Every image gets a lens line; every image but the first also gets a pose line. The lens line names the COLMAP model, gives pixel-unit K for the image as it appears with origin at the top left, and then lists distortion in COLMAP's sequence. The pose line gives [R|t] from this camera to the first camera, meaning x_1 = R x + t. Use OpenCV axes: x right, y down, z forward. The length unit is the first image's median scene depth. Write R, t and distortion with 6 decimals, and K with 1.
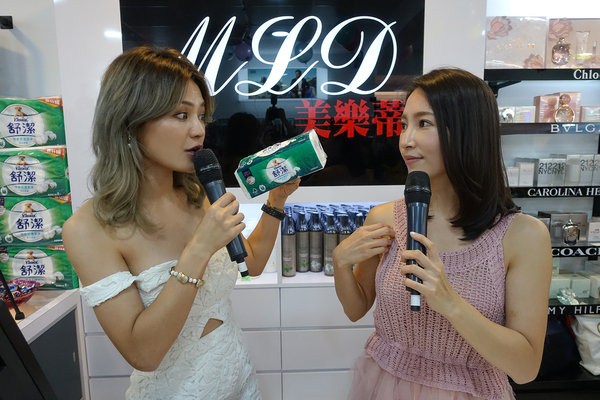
lens RADIAL K [[406.5, 0, 300.0], [0, 406.5, 199.6], [0, 0, 1]] dist [0.004980, -0.006936]
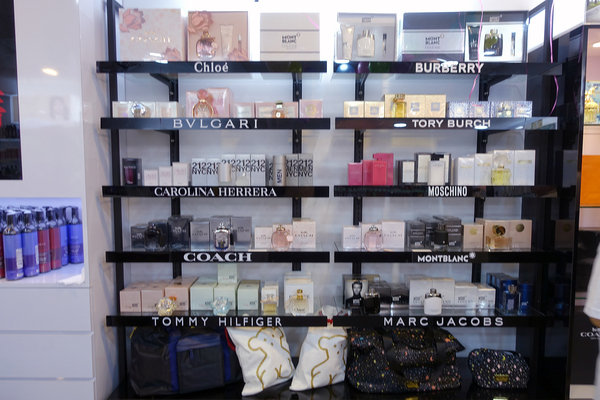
lens RADIAL K [[406.5, 0, 300.6], [0, 406.5, 198.7], [0, 0, 1]] dist [0.004980, -0.006936]
pose [[0.999340, 0.012433, -0.034117, 0.996667], [-0.014329, 0.998333, -0.055917, 0.048865], [0.033365, 0.056369, 0.997852, 0.084512]]
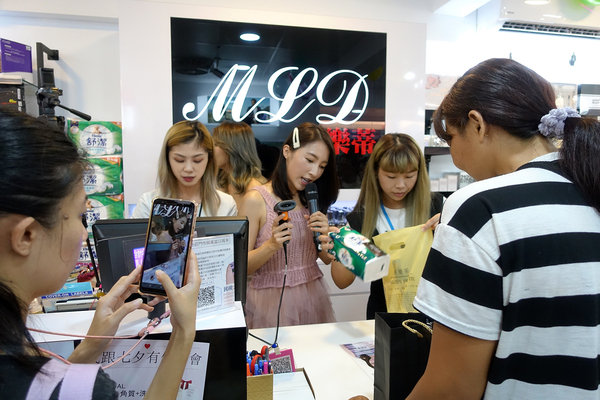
lens RADIAL K [[406.5, 0, 296.8], [0, 406.5, 201.8], [0, 0, 1]] dist [0.004980, -0.006936]
pose [[0.985099, 0.001654, 0.171982, -0.250834], [0.007769, 0.998505, -0.054103, 0.084326], [-0.171815, 0.054633, 0.983613, -0.339656]]
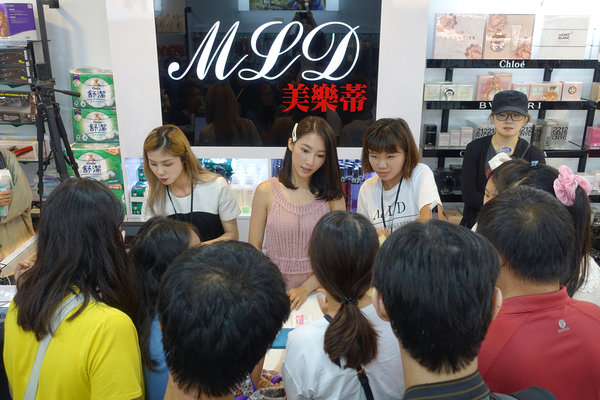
lens RADIAL K [[561.5, 0, 303.0], [0, 561.5, 194.4], [0, 0, 1]] dist [0.003718, 0.000000]
pose [[0.999166, 0.026702, -0.030879, 0.120803], [-0.020711, 0.983405, 0.180238, -0.217922], [0.035180, -0.179448, 0.983138, -0.884307]]
